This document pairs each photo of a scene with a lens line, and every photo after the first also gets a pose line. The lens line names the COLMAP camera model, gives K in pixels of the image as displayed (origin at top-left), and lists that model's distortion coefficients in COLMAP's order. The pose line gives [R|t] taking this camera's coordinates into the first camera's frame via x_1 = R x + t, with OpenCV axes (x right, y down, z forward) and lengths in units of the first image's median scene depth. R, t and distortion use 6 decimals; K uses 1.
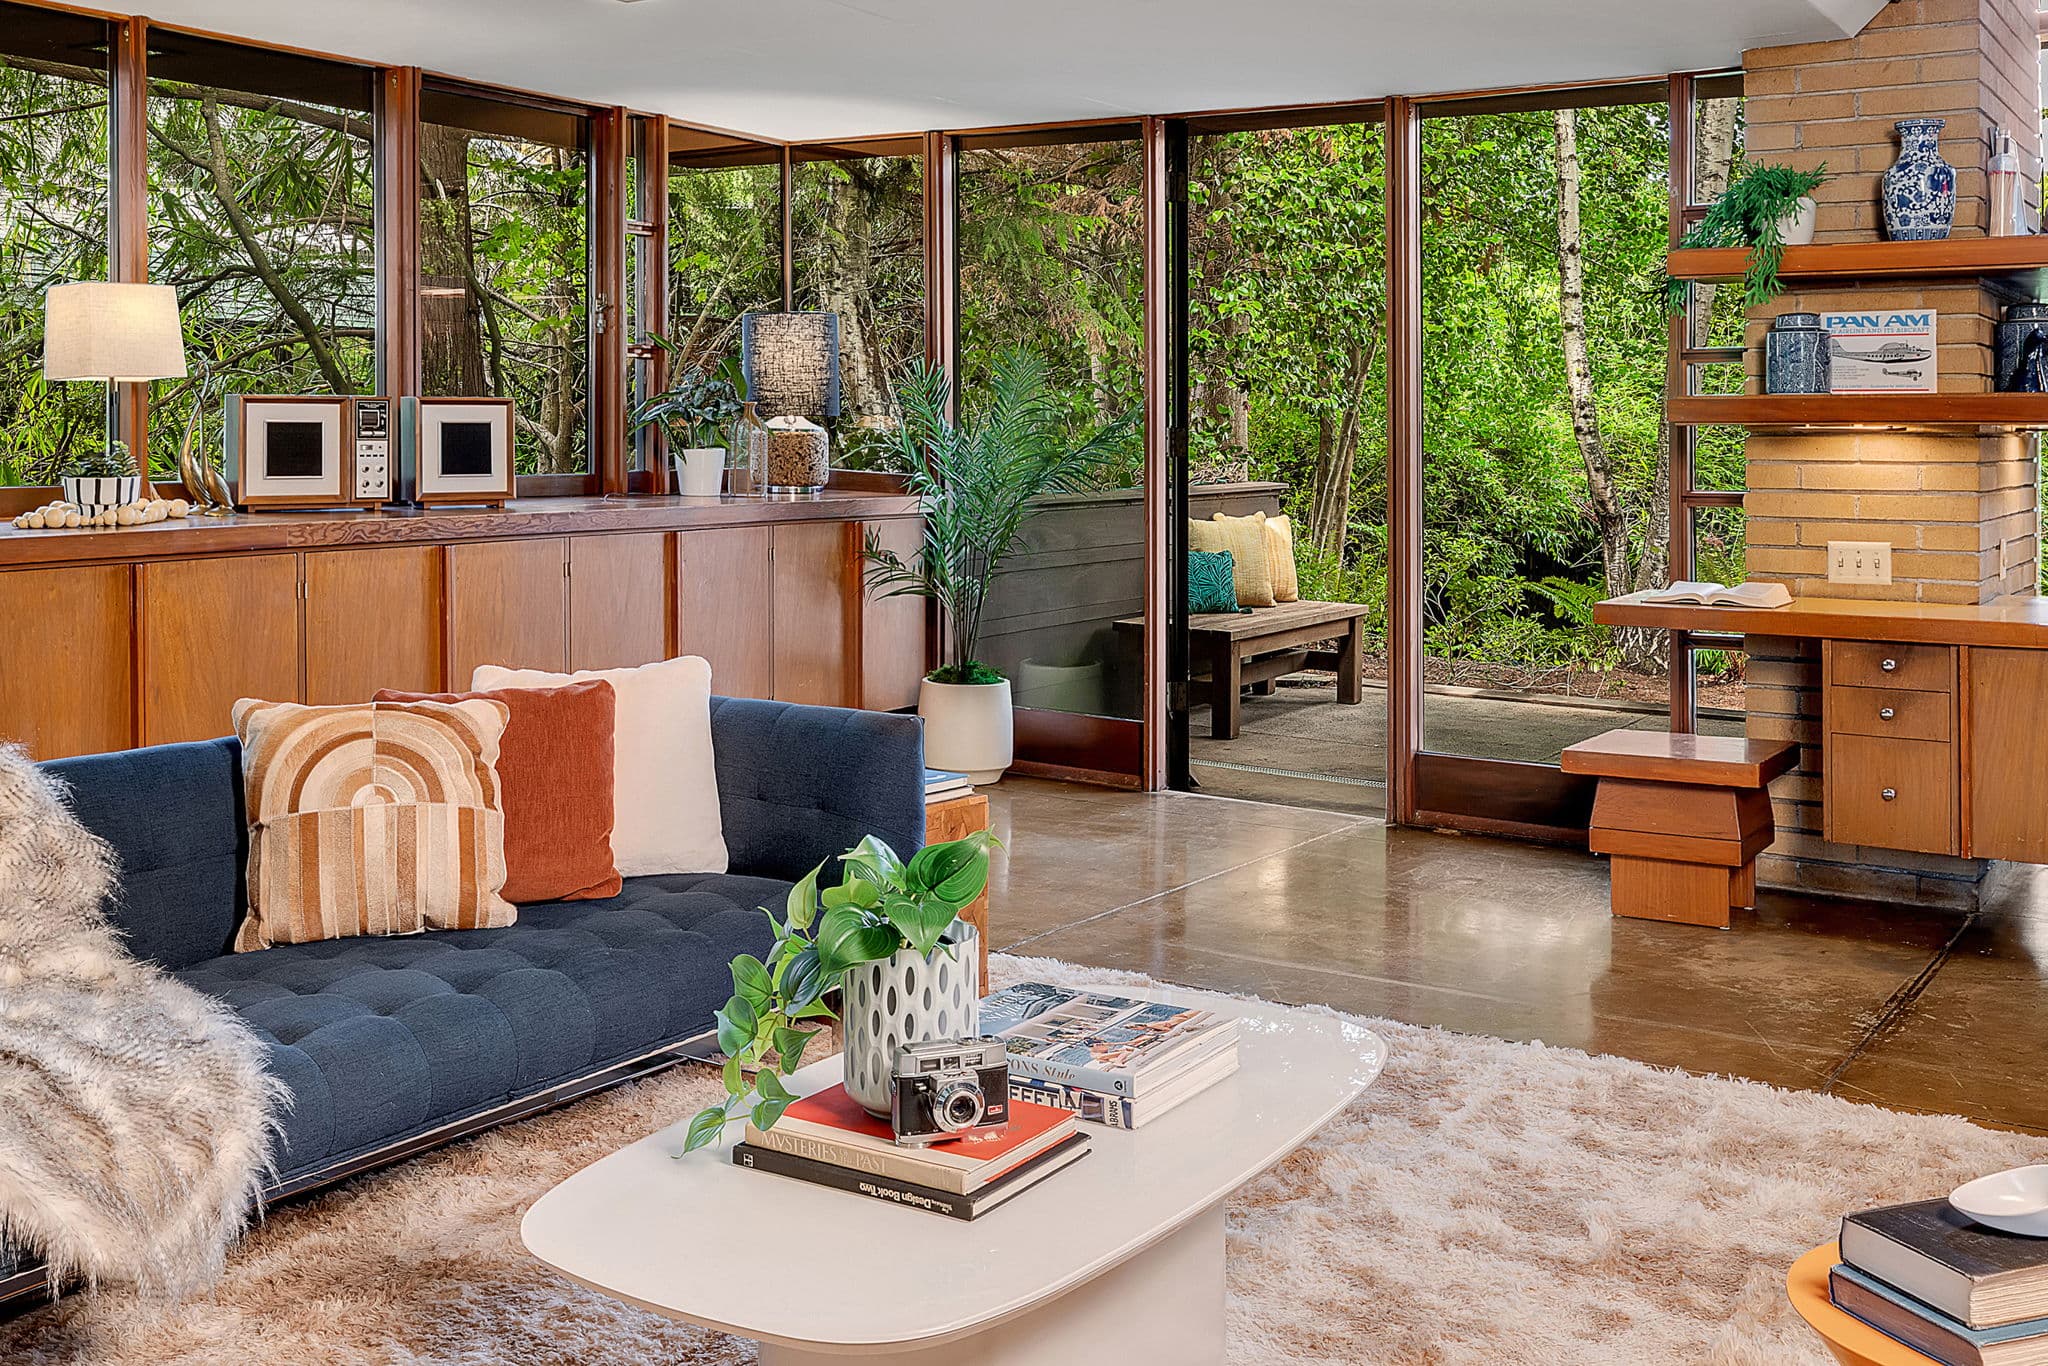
lens RADIAL K [[2052.8, 0, 1058.5], [0, 2052.8, 443.2], [0, 0, 1]] dist [0.010323, 0.000000]
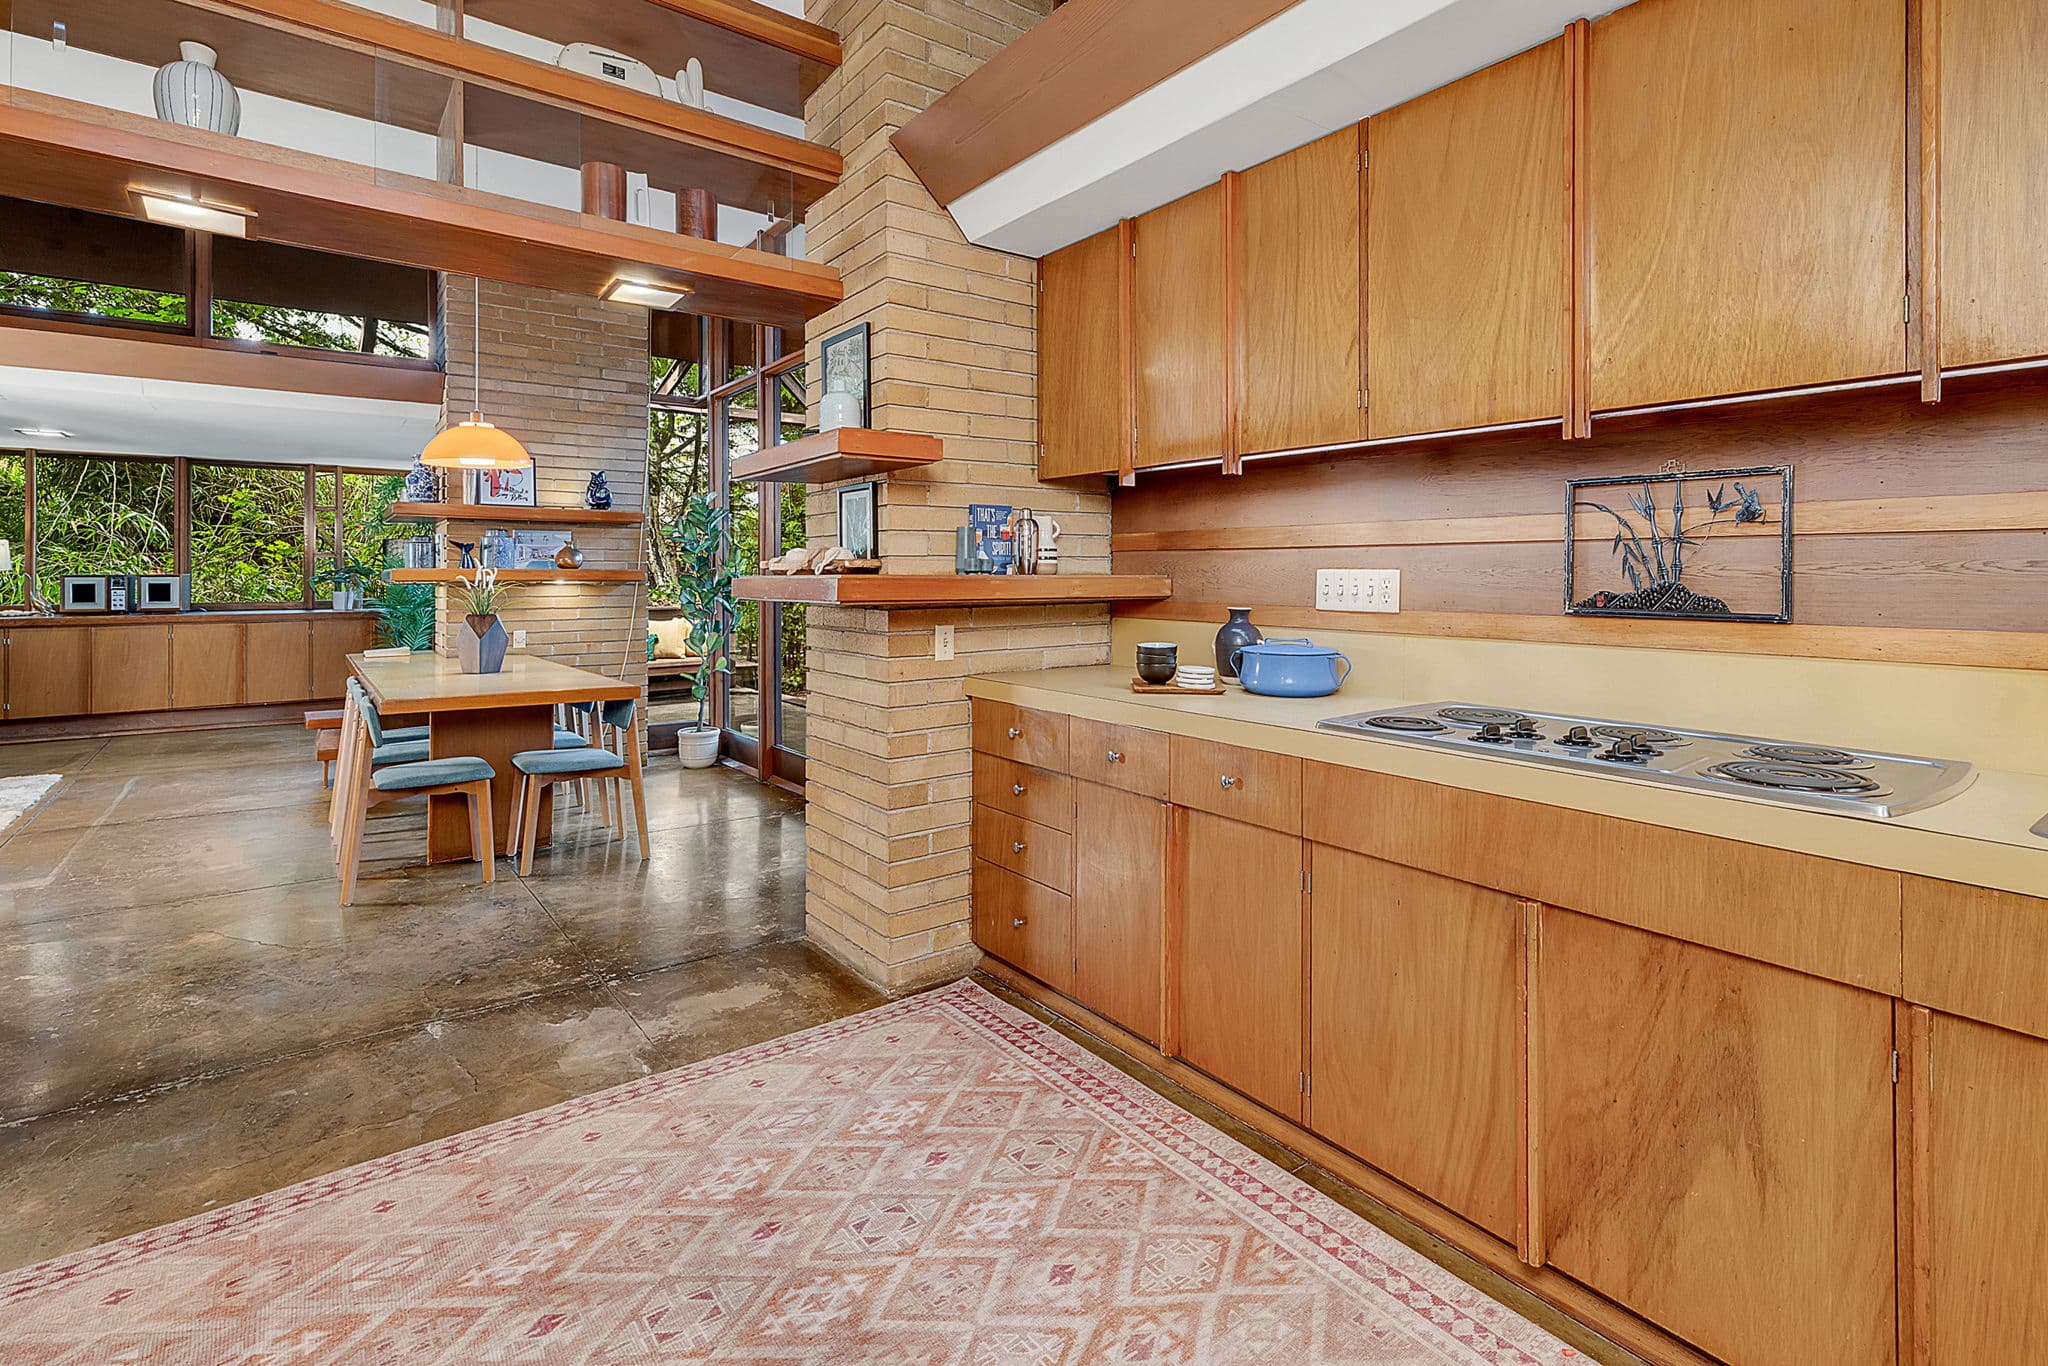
lens RADIAL K [[933.1, 0, 1001.4], [0, 933.1, 564.3], [0, 0, 1]] dist [0.000512, -0.000362]
pose [[0.935448, -0.013949, -0.353190, 1.414178], [0.006685, 0.999741, -0.021776, -0.000717], [0.353402, 0.018010, 0.935298, 0.203270]]
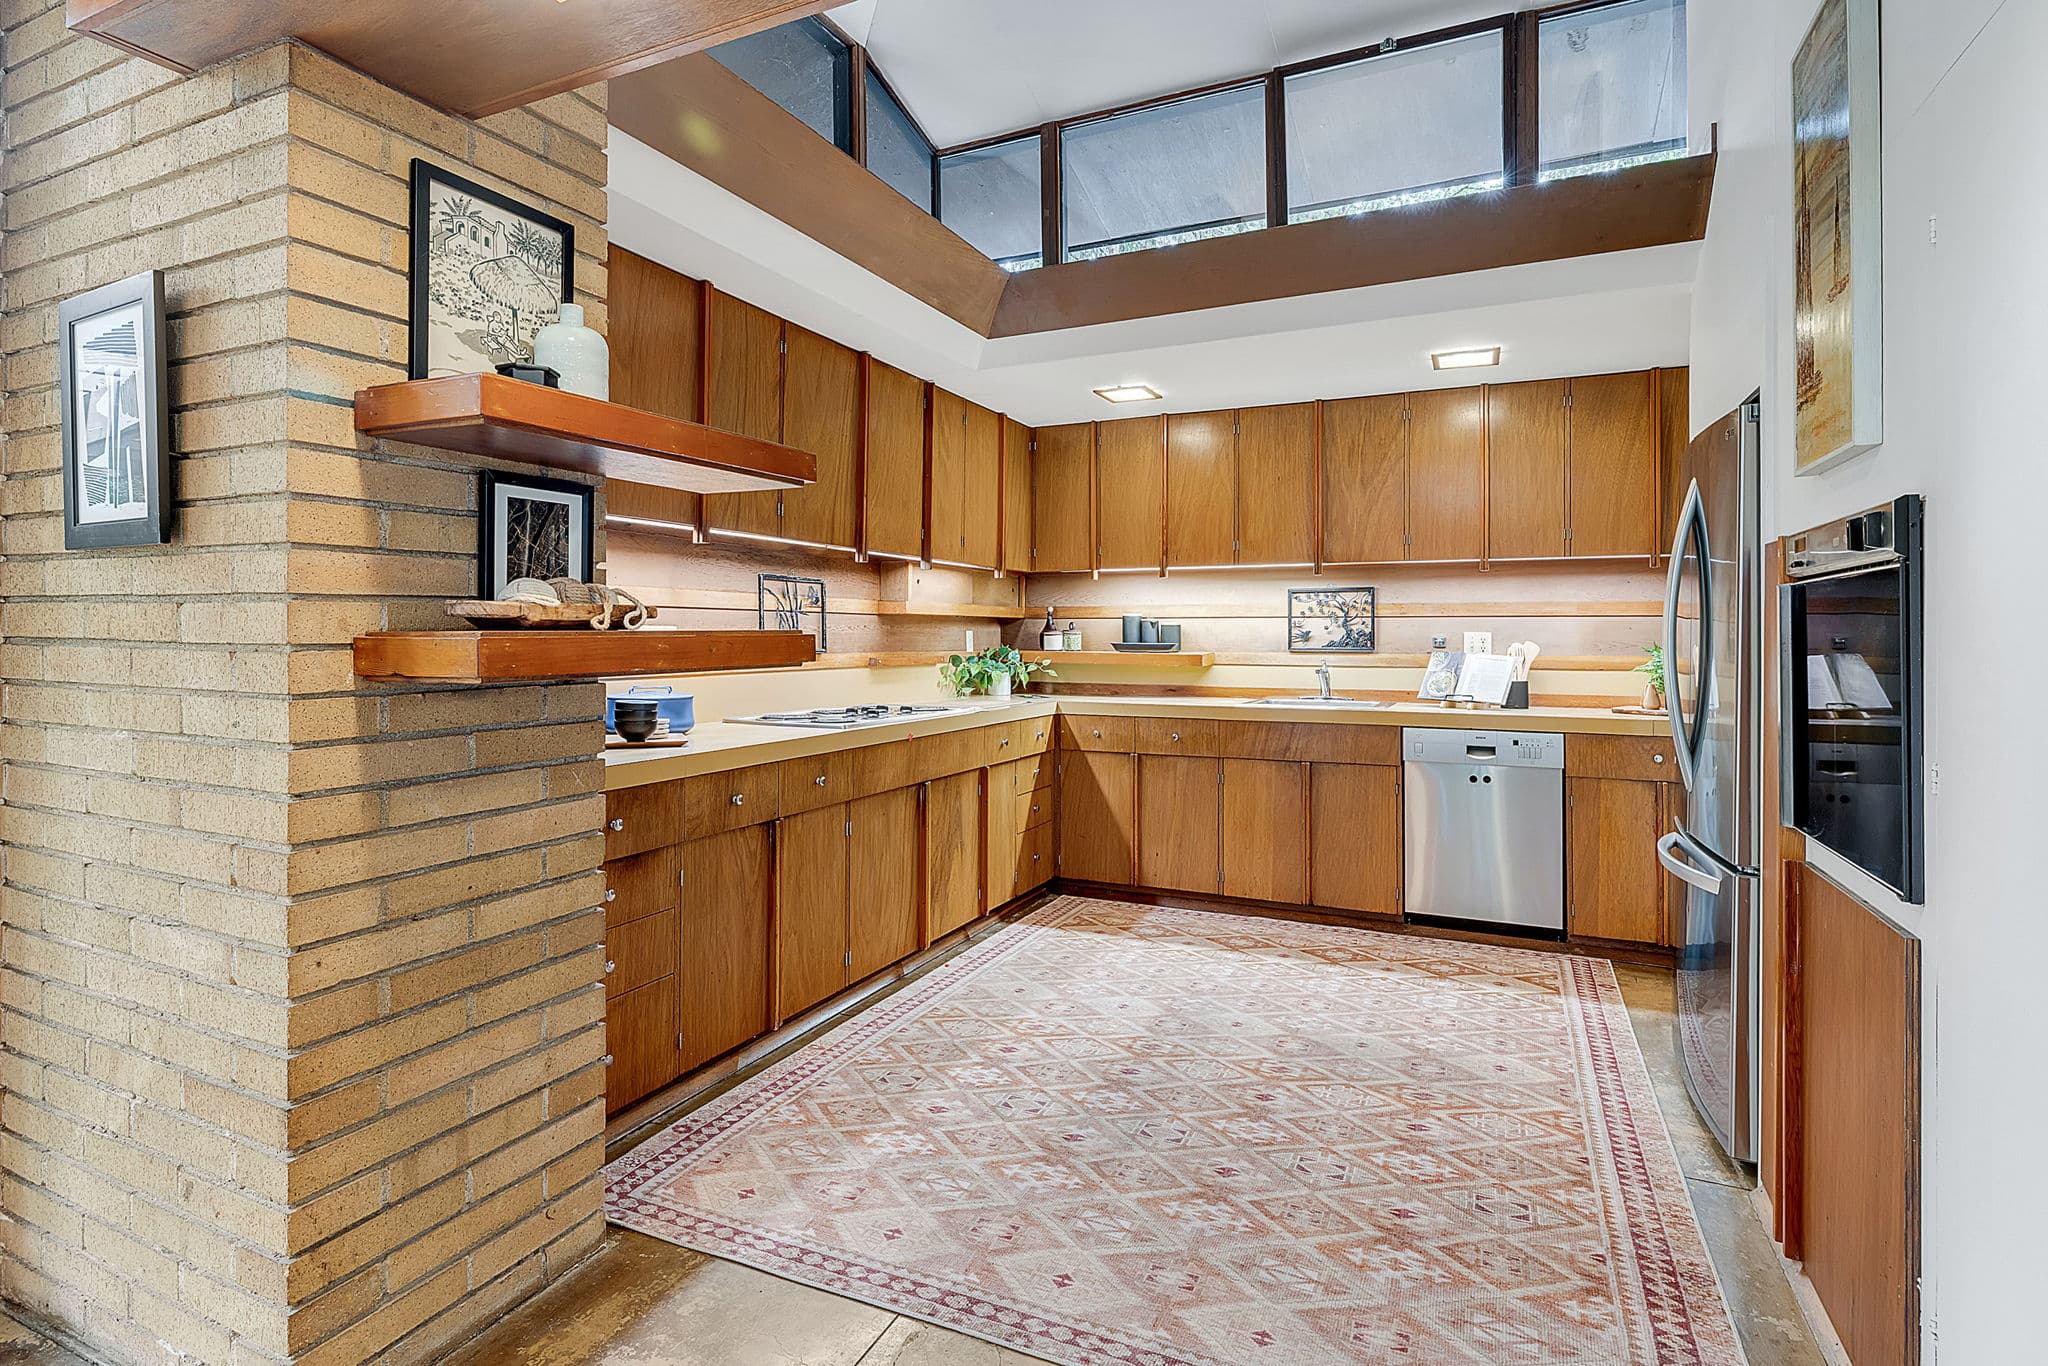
lens RADIAL K [[1013.4, 0, 1028.5], [0, 1013.4, 620.7], [0, 0, 1]] dist [-0.005919, 0.002228]
pose [[-0.127195, -0.001107, 0.991877, 0.766840], [0.004043, 0.999990, 0.001635, -0.010233], [-0.991870, 0.004218, -0.127189, 0.561473]]
